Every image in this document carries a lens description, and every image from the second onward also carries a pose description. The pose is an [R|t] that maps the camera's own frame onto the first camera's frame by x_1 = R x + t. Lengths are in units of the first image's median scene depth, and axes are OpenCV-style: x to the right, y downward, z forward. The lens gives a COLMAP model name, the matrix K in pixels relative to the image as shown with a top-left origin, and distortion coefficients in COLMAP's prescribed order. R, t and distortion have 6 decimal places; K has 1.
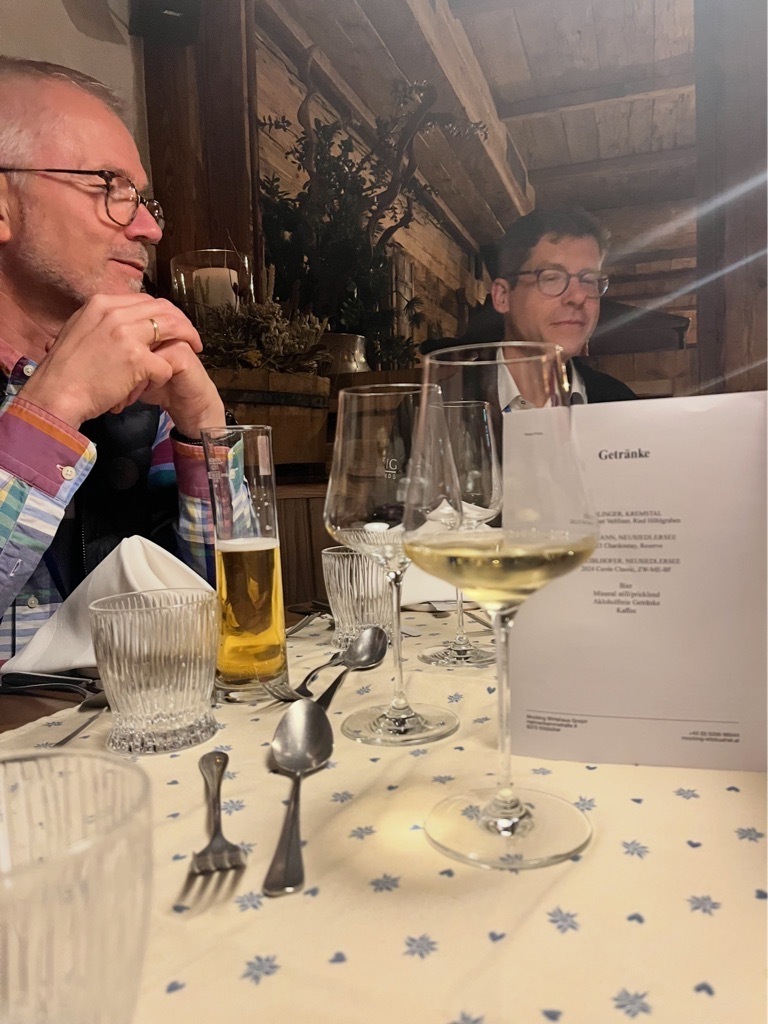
lens RADIAL K [[771.0, 0, 390.1], [0, 771.0, 524.2], [0, 0, 1]] dist [0.063709, -0.085456]
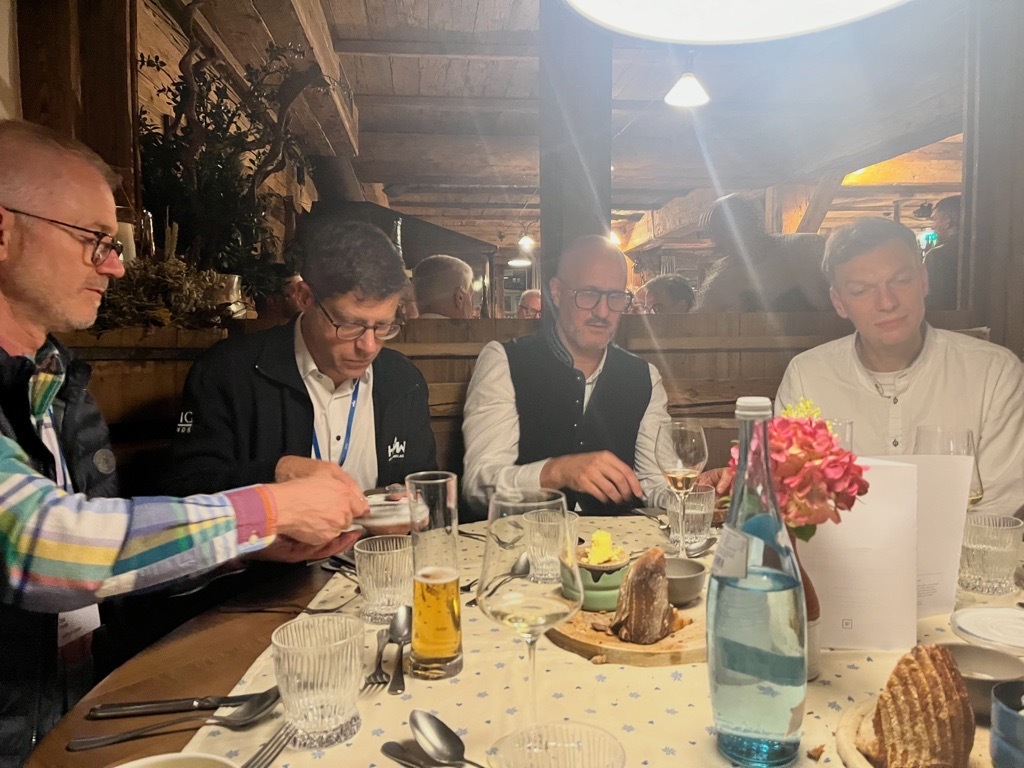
lens RADIAL K [[771.0, 0, 516.0], [0, 771.0, 378.5], [0, 0, 1]] dist [0.063709, -0.085456]
pose [[0.910430, 0.002986, 0.413653, -0.568870], [0.010084, 0.999517, -0.029410, -0.312295], [-0.413541, 0.030947, 0.909959, -0.432025]]
